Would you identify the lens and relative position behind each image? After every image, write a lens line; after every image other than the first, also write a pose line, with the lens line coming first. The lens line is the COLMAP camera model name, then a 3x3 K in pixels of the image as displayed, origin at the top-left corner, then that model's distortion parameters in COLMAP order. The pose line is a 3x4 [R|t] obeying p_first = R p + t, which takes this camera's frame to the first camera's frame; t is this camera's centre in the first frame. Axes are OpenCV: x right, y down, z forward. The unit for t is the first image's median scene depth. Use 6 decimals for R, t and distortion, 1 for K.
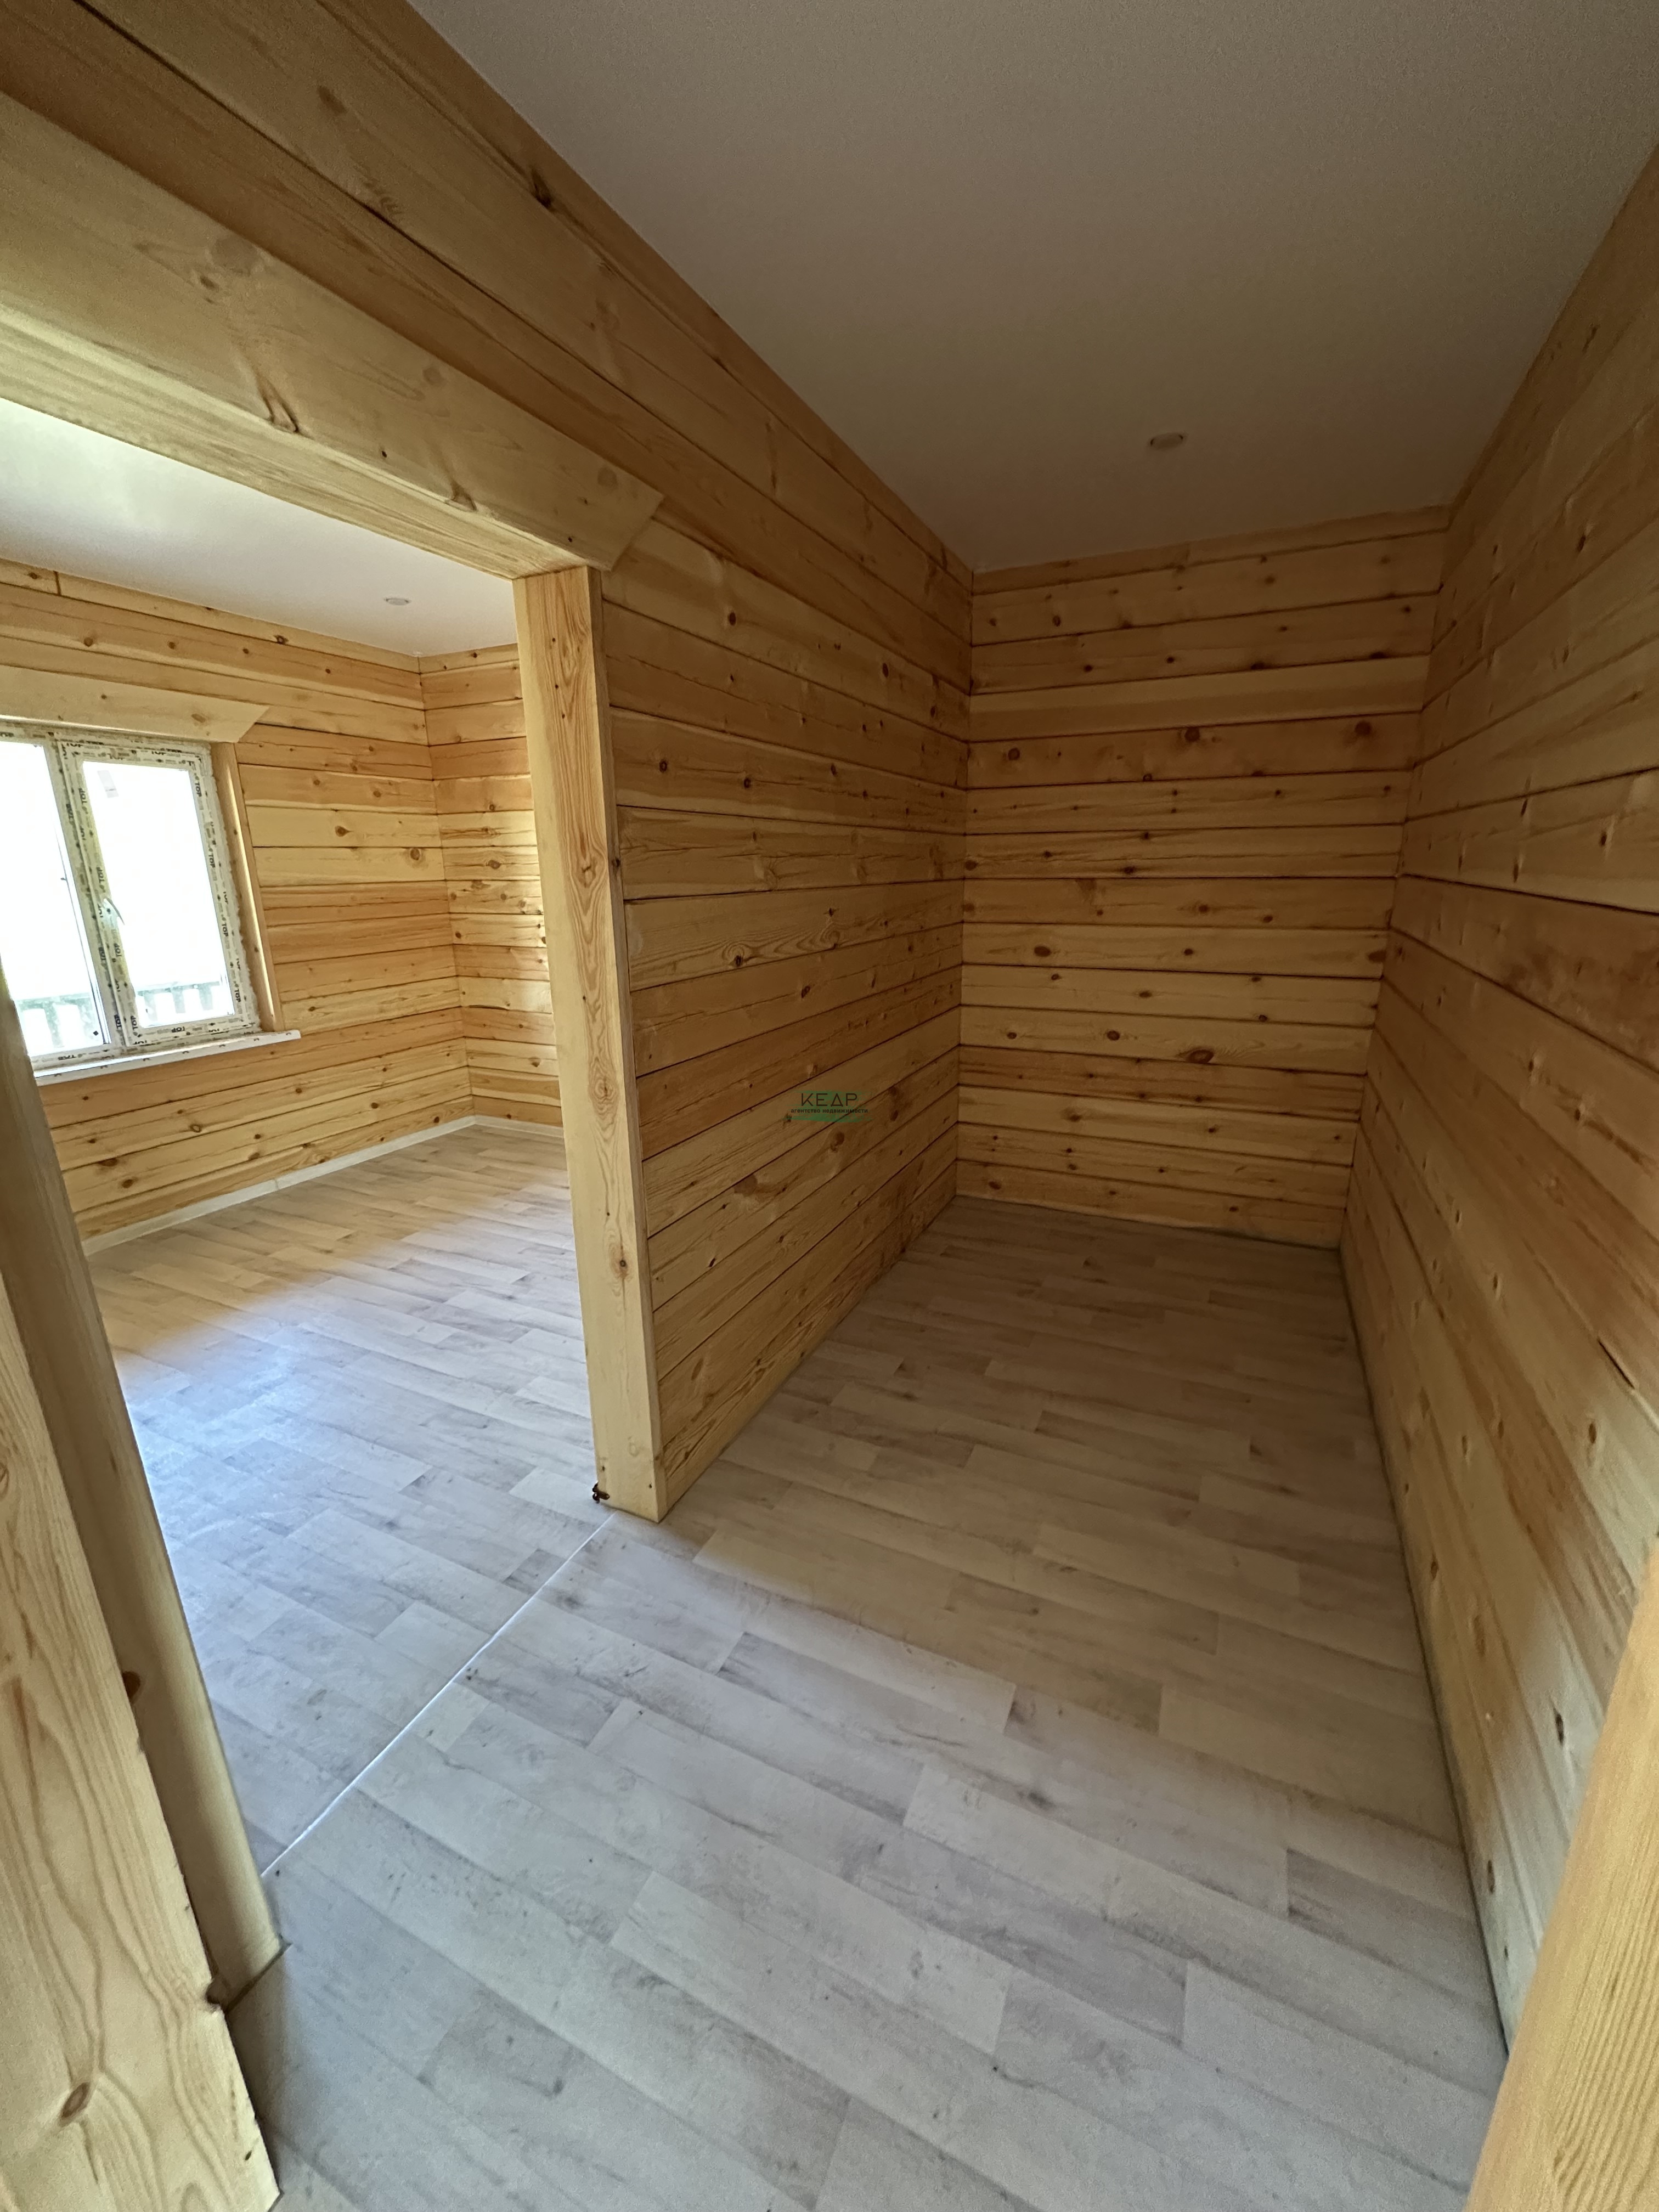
lens RADIAL K [[893.0, 0, 839.3], [0, 893.0, 1112.3], [0, 0, 1]] dist [-0.003209, 0.000411]
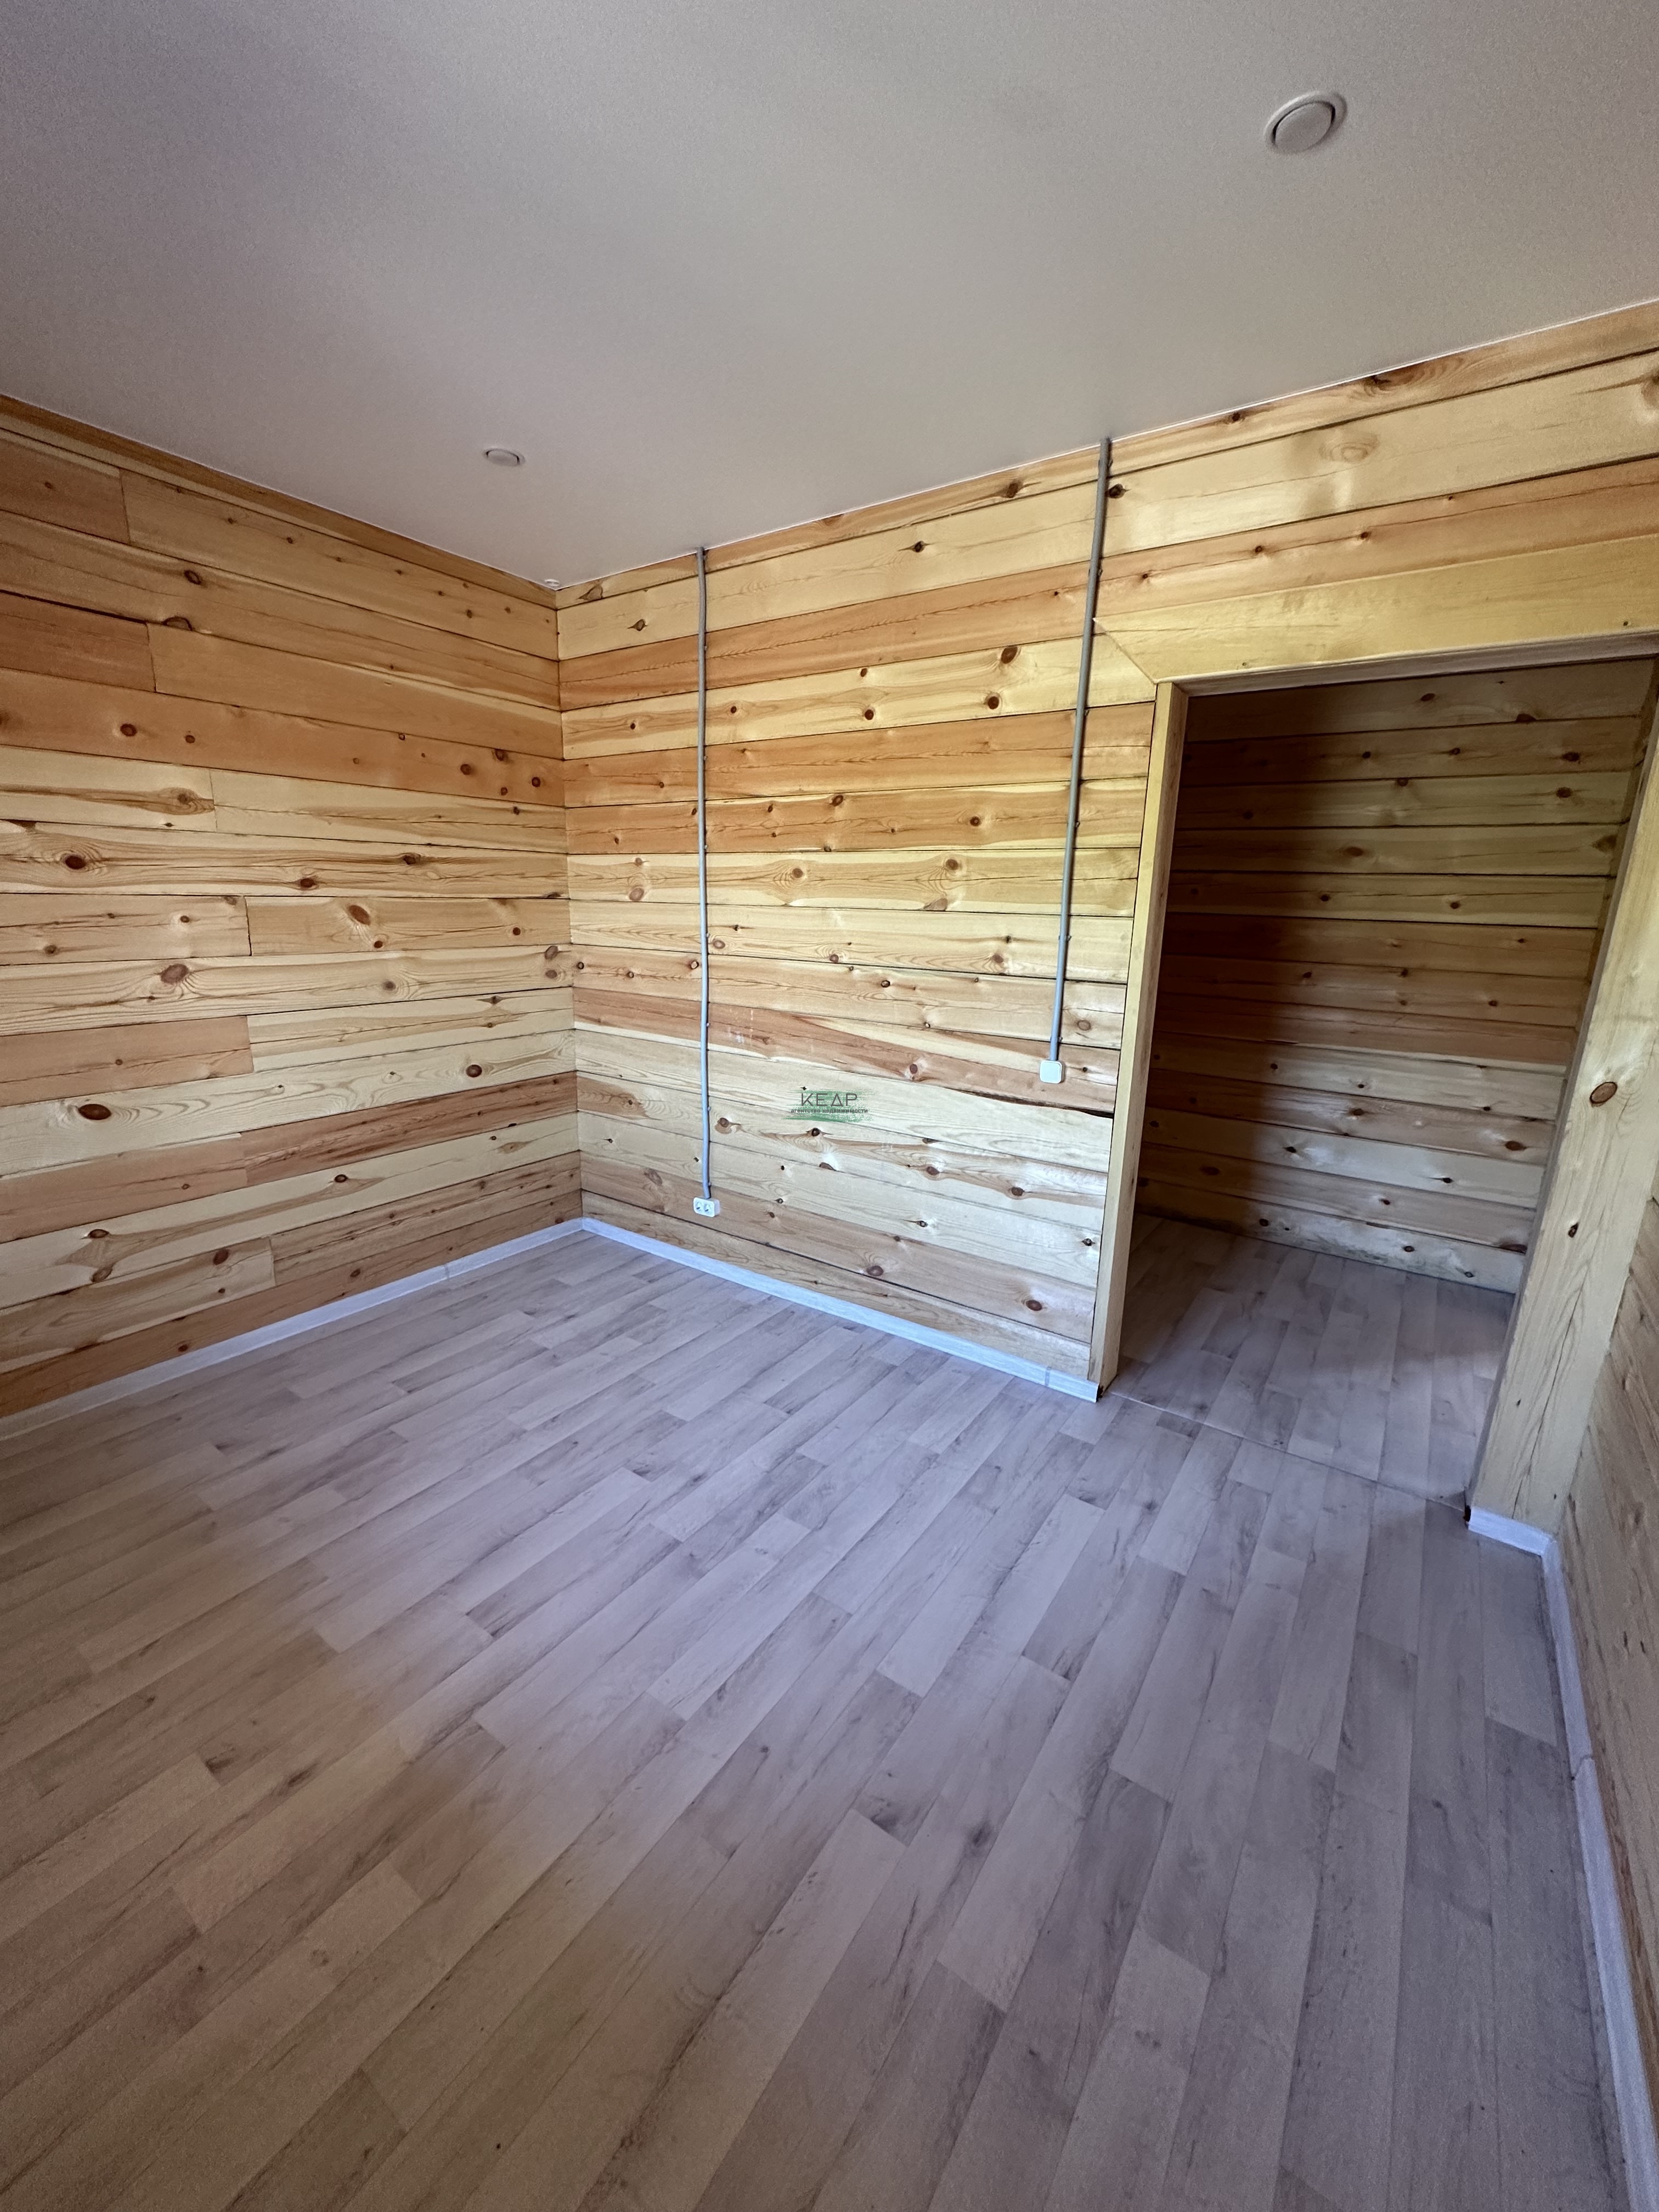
lens RADIAL K [[893.0, 0, 827.8], [0, 893.0, 1115.4], [0, 0, 1]] dist [-0.003209, 0.000411]
pose [[0.160452, -0.222008, 0.961752, -0.745597], [0.240800, 0.953740, 0.179985, -0.132670], [-0.957220, 0.202711, 0.206489, 0.530425]]
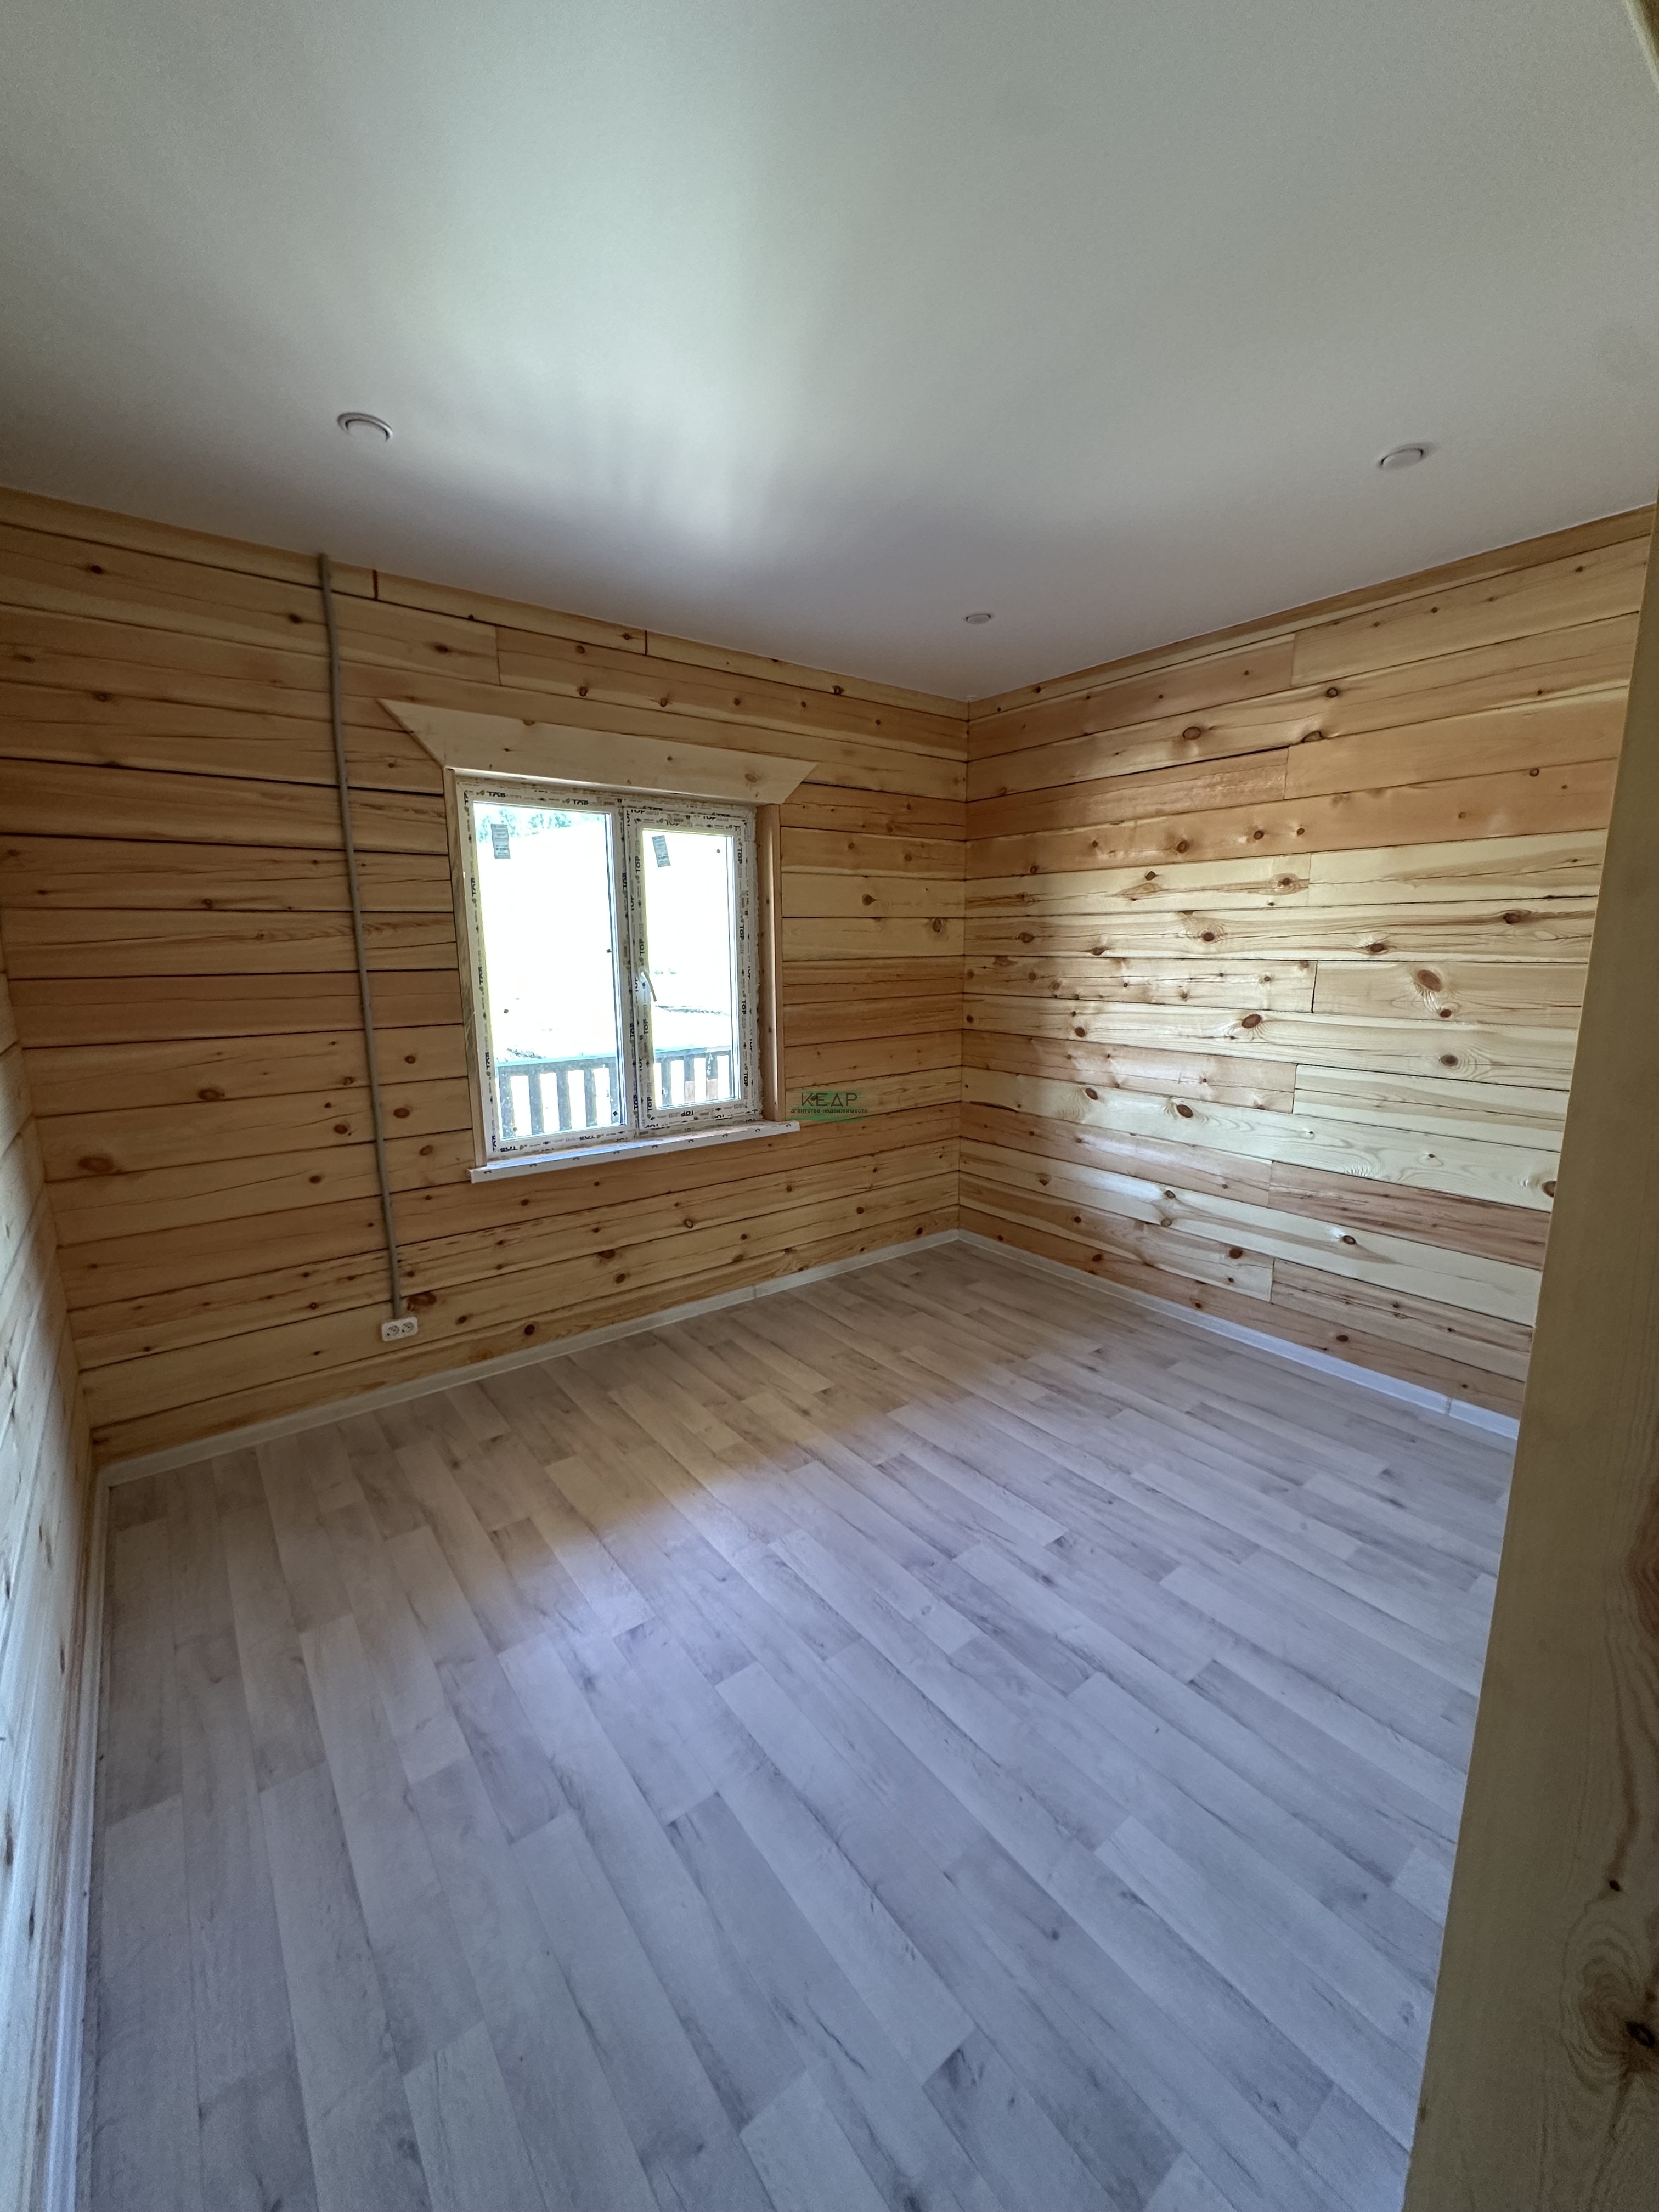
lens RADIAL K [[893.0, 0, 831.7], [0, 893.0, 1114.8], [0, 0, 1]] dist [-0.003209, 0.000411]
pose [[0.889240, 0.091410, -0.448215, -0.187904], [-0.124452, 0.991216, -0.044756, -0.065216], [0.440186, 0.095580, 0.892805, 0.233419]]
